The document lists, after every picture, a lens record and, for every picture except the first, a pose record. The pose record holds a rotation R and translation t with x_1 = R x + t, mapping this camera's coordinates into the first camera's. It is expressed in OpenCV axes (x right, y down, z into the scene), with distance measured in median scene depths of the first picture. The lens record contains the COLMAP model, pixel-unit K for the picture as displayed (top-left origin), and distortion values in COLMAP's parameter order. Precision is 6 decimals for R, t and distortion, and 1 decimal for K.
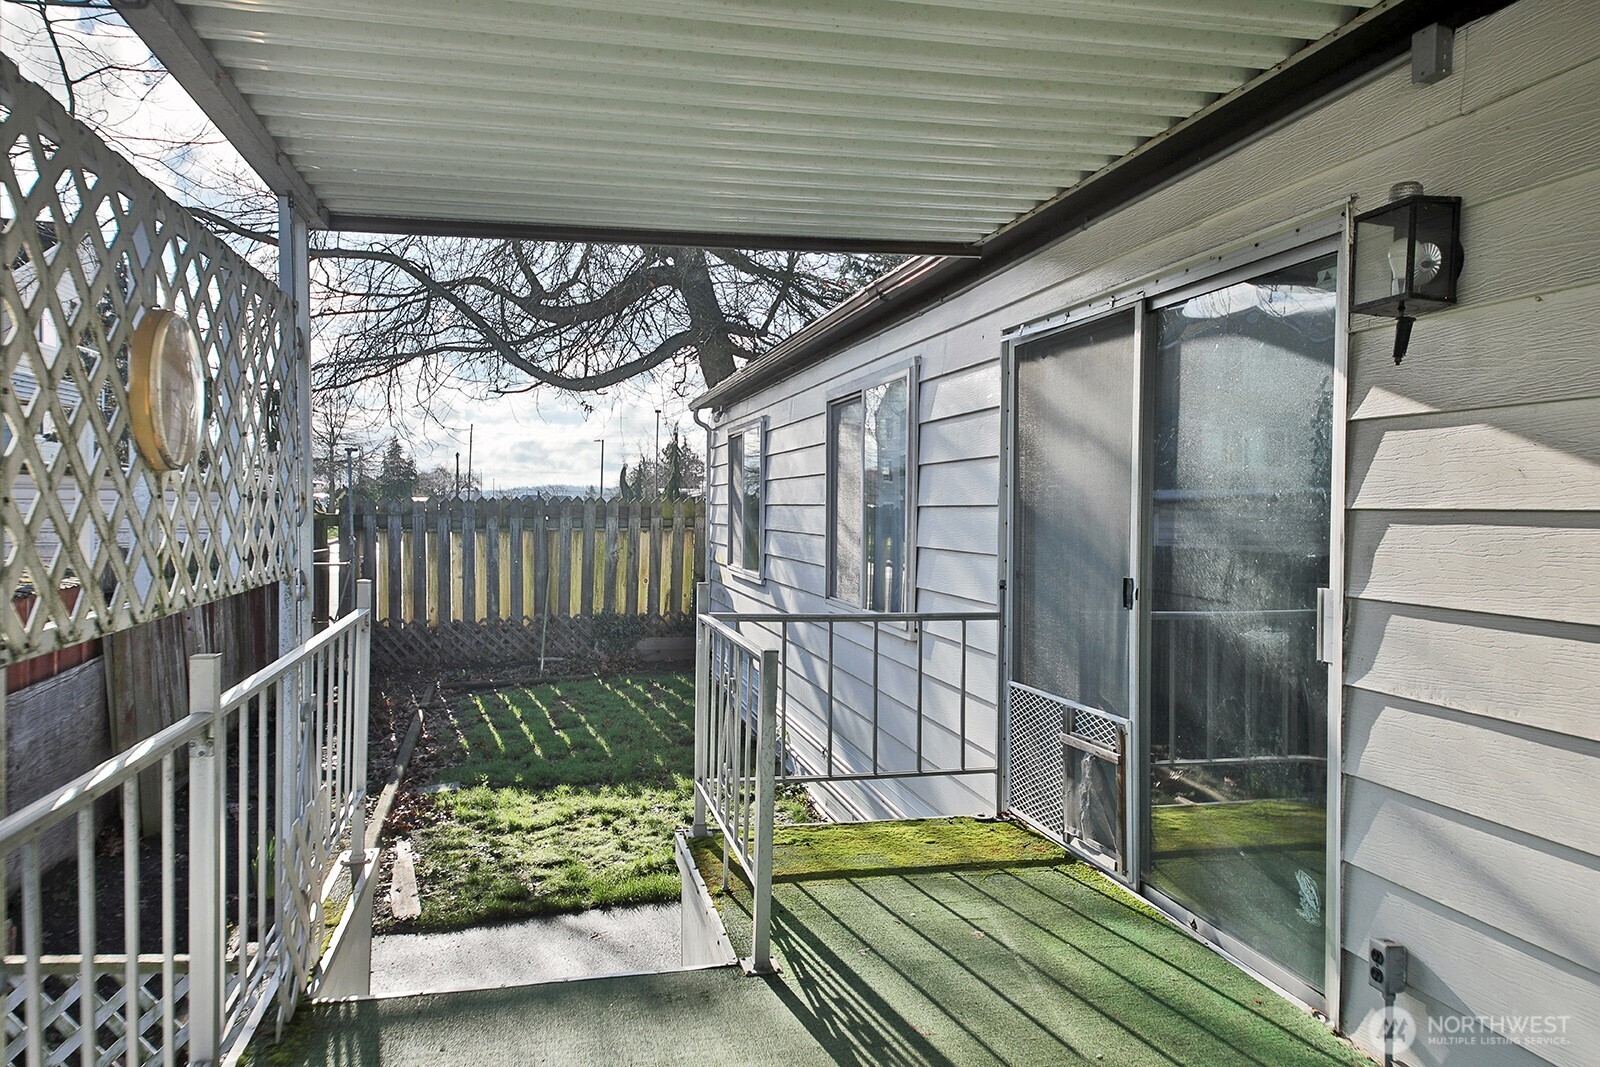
lens RADIAL K [[1103.0, 0, 796.1], [0, 1103.0, 536.4], [0, 0, 1]] dist [0.051275, 0.000288]
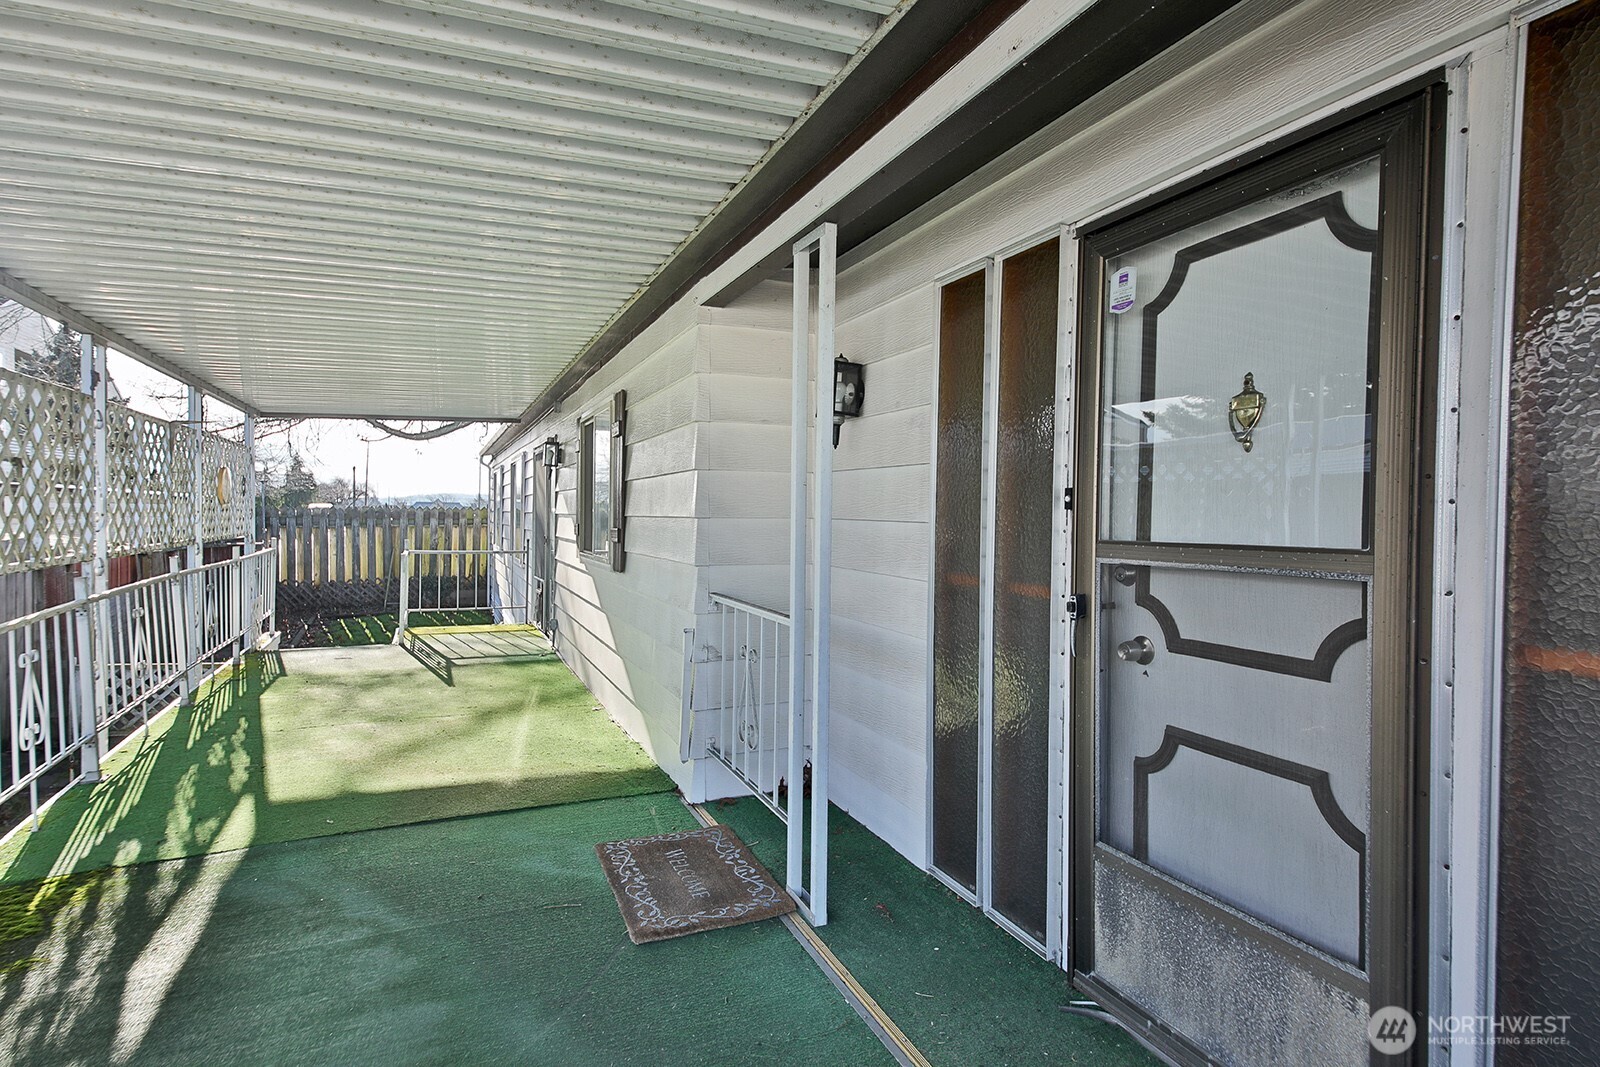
lens RADIAL K [[859.8, 0, 837.3], [0, 859.8, 528.9], [0, 0, 1]] dist [0.001597, 0.000173]
pose [[0.977168, -0.002956, 0.212448, 0.157930], [0.004506, 0.999967, -0.006812, 0.010365], [-0.212421, 0.007613, 0.977149, -0.416278]]
